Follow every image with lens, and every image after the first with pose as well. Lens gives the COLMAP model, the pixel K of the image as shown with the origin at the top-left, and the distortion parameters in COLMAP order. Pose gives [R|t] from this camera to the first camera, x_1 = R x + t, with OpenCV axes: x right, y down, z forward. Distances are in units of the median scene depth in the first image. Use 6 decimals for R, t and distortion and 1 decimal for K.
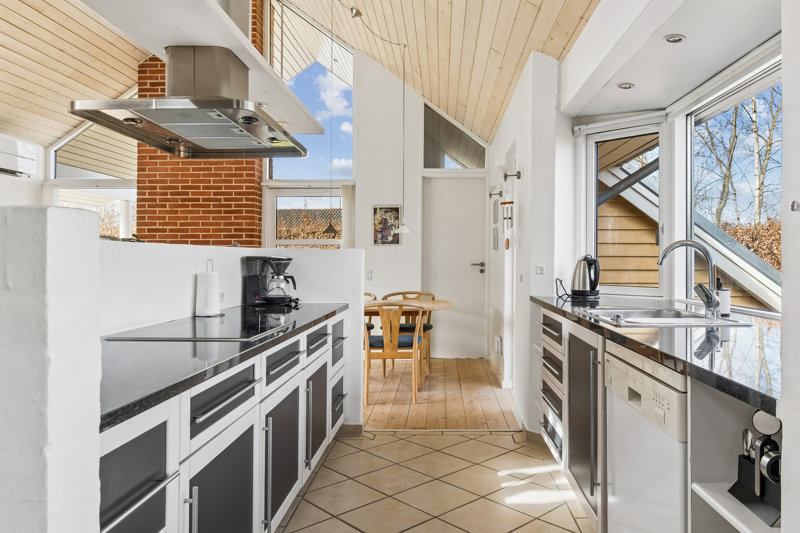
lens RADIAL K [[547.7, 0, 400.0], [0, 547.7, 266.5], [0, 0, 1]] dist [-0.001270, -0.001517]
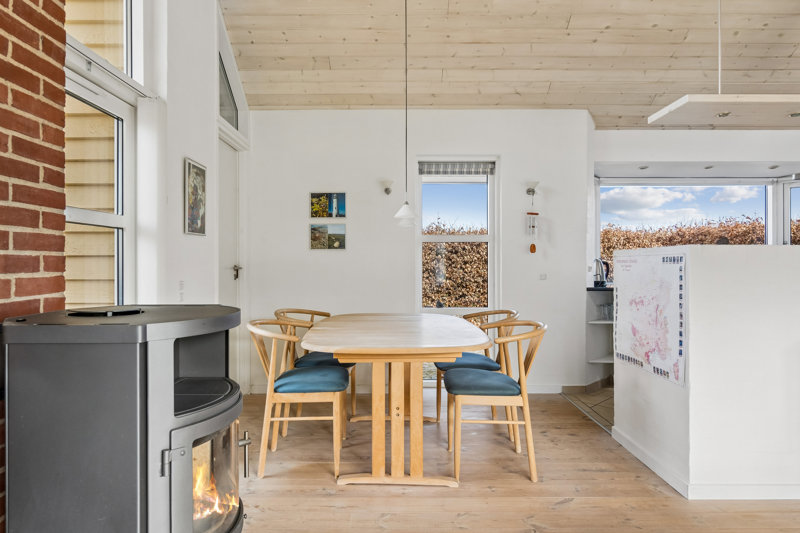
lens RADIAL K [[493.6, 0, 400.0], [0, 493.6, 266.5], [0, 0, 1]] dist [0.004053, 0.001620]
pose [[-0.050518, -0.008798, 0.998684, -0.545933], [0.001456, 0.999959, 0.008883, -0.011091], [-0.998722, 0.001903, -0.050503, 0.830763]]
